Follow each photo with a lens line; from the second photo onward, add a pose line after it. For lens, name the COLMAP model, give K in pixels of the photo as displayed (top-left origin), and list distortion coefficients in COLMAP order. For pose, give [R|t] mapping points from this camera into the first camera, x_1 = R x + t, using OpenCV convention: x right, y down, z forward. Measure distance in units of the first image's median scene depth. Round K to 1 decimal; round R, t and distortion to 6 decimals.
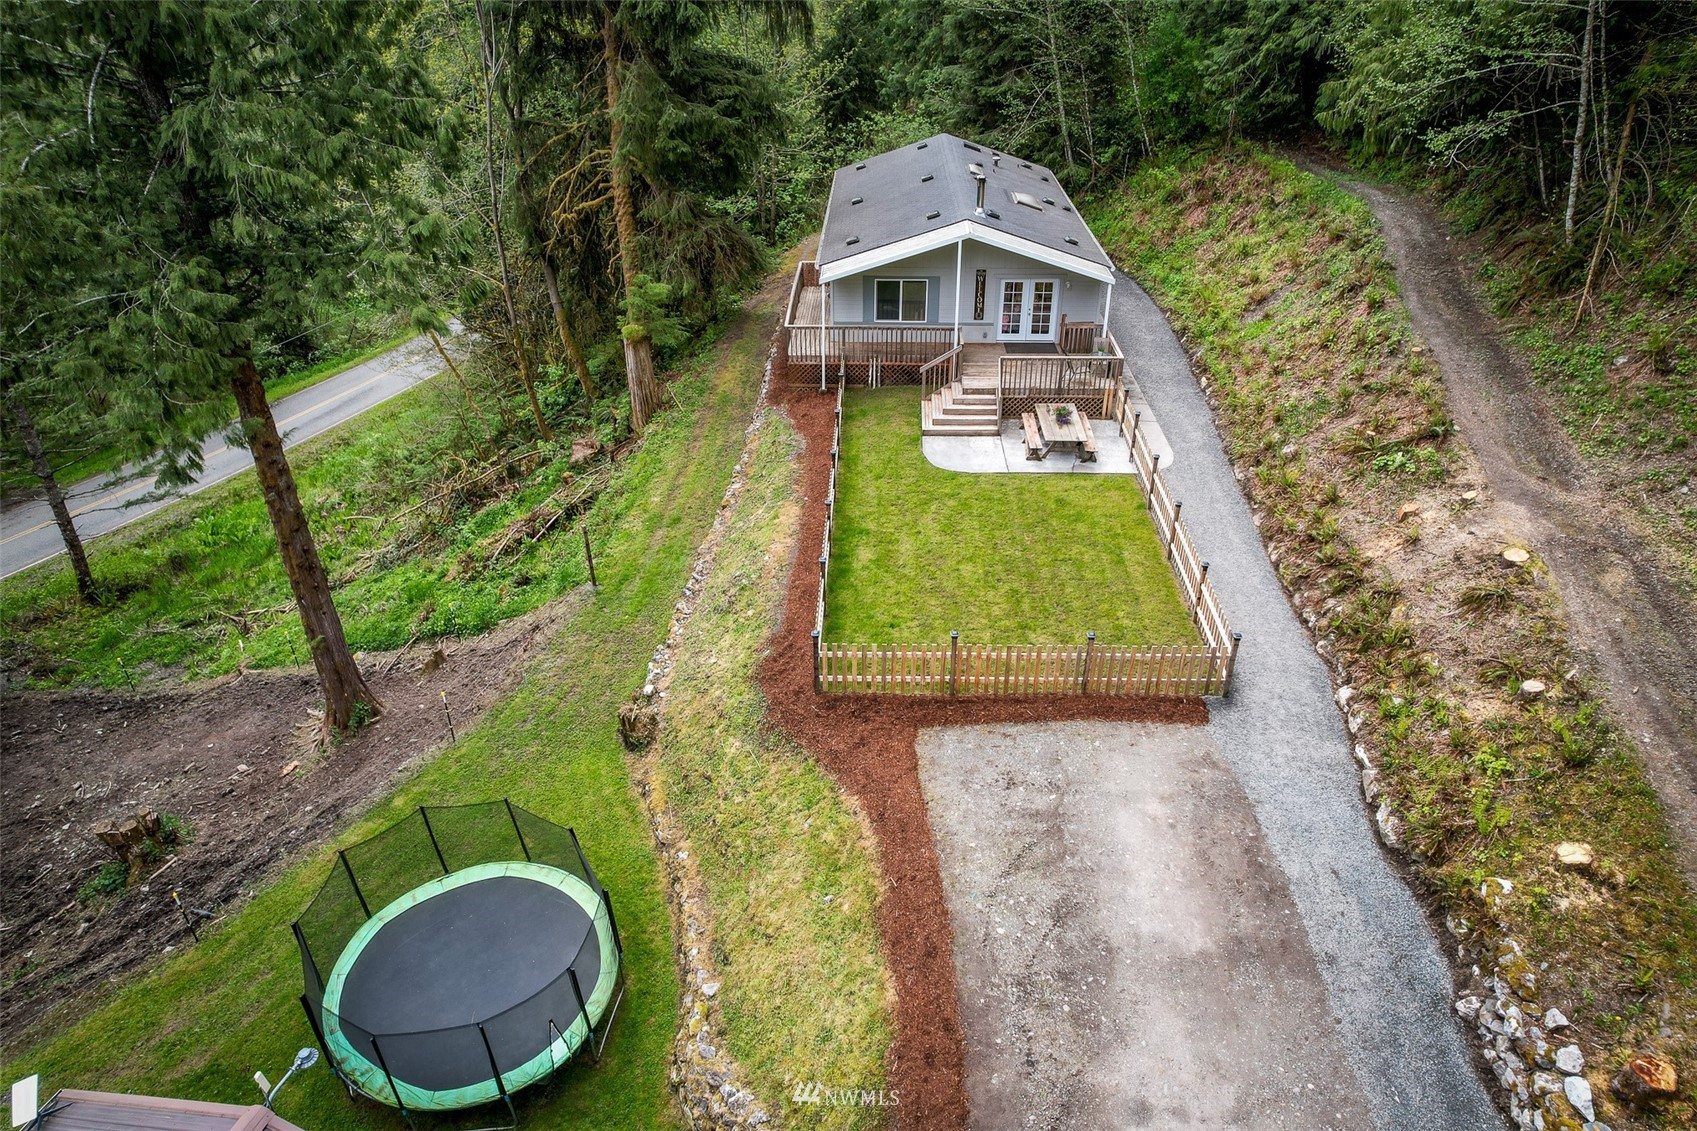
lens RADIAL K [[1080.5, 0, 851.9], [0, 1080.5, 557.3], [0, 0, 1]] dist [-0.075187, 0.064970]
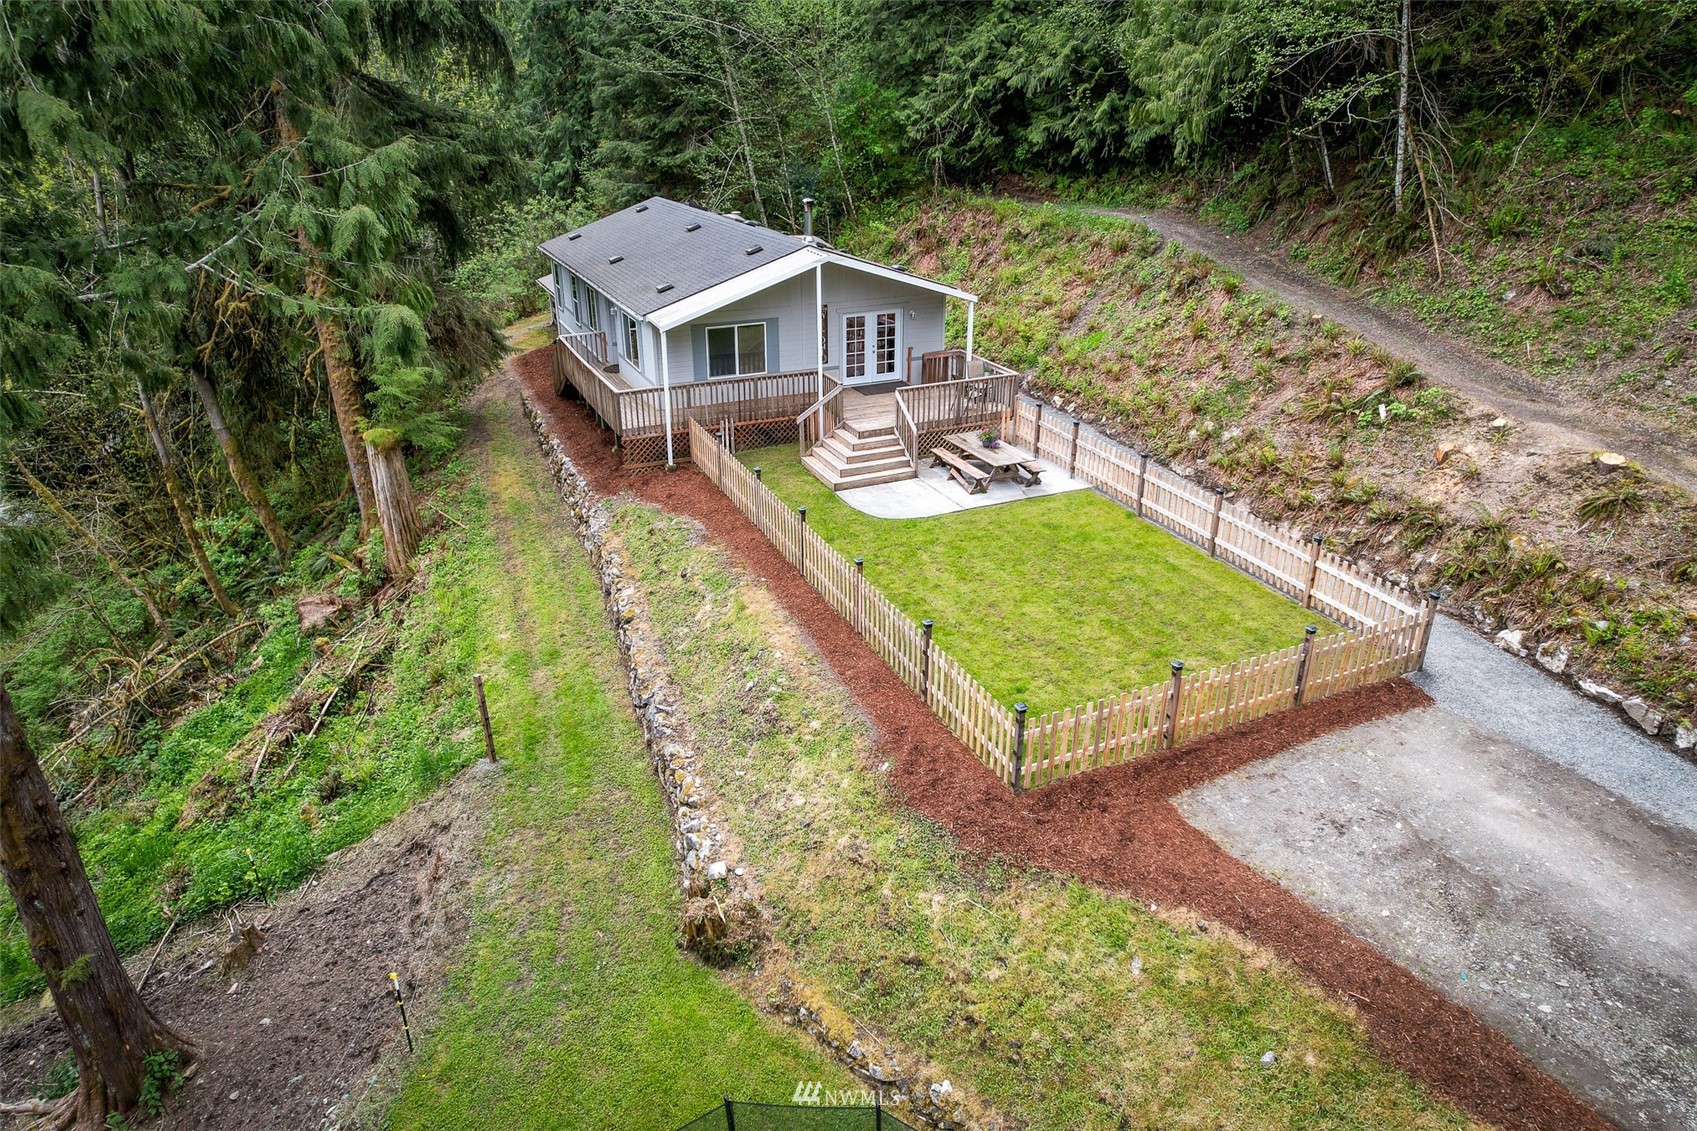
lens RADIAL K [[1080.5, 0, 847.5], [0, 1080.5, 560.9], [0, 0, 1]] dist [-0.075187, 0.064970]
pose [[0.898588, -0.175698, 0.402081, -0.291703], [0.223742, 0.971727, -0.075412, 0.003795], [-0.377463, 0.157727, 0.912493, 0.274705]]
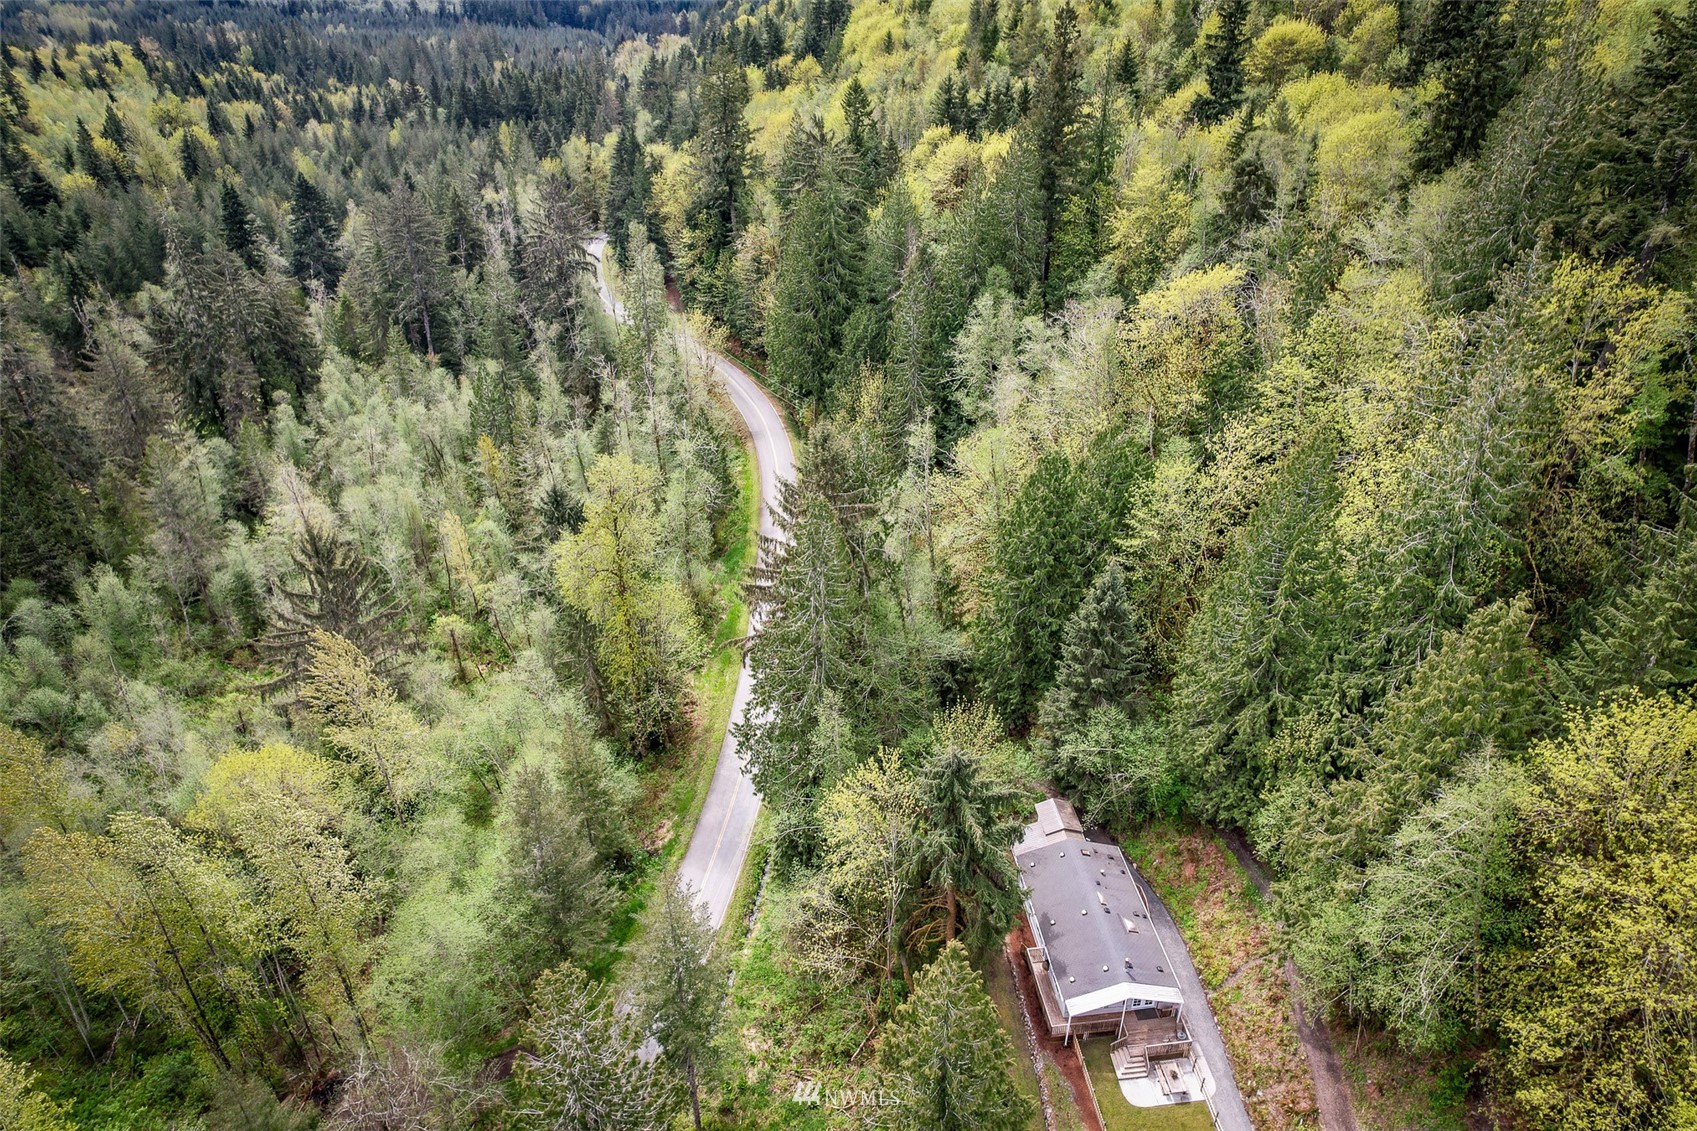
lens RADIAL K [[1080.5, 0, 845.9], [0, 1080.5, 557.9], [0, 0, 1]] dist [-0.075187, 0.064970]
pose [[0.990971, -0.075384, 0.110875, -0.834481], [0.077890, 0.996792, -0.018435, -1.480191], [-0.109130, 0.026905, 0.993663, -1.606631]]
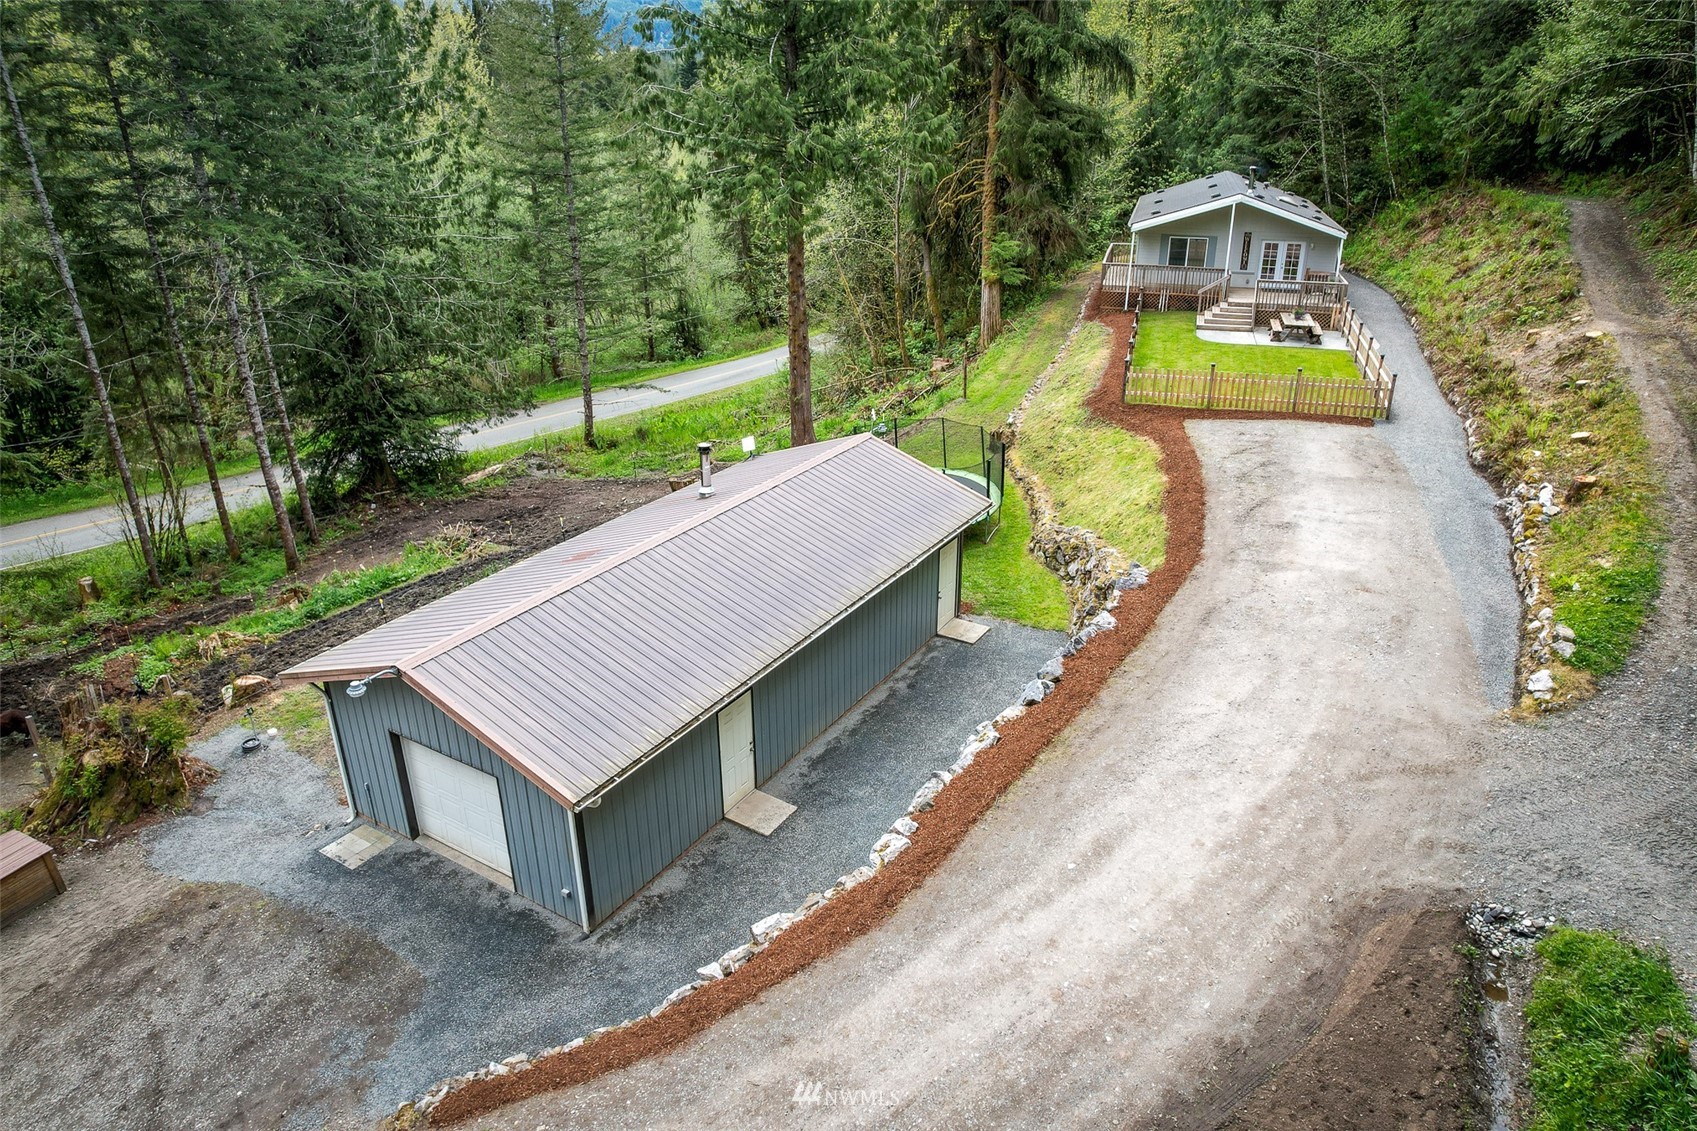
lens RADIAL K [[1080.5, 0, 857.1], [0, 1080.5, 560.2], [0, 0, 1]] dist [-0.075187, 0.064970]
pose [[0.970281, 0.097809, -0.221333, -0.029400], [-0.124785, 0.985916, -0.111350, 0.442576], [0.207324, 0.135659, 0.968820, -0.472716]]
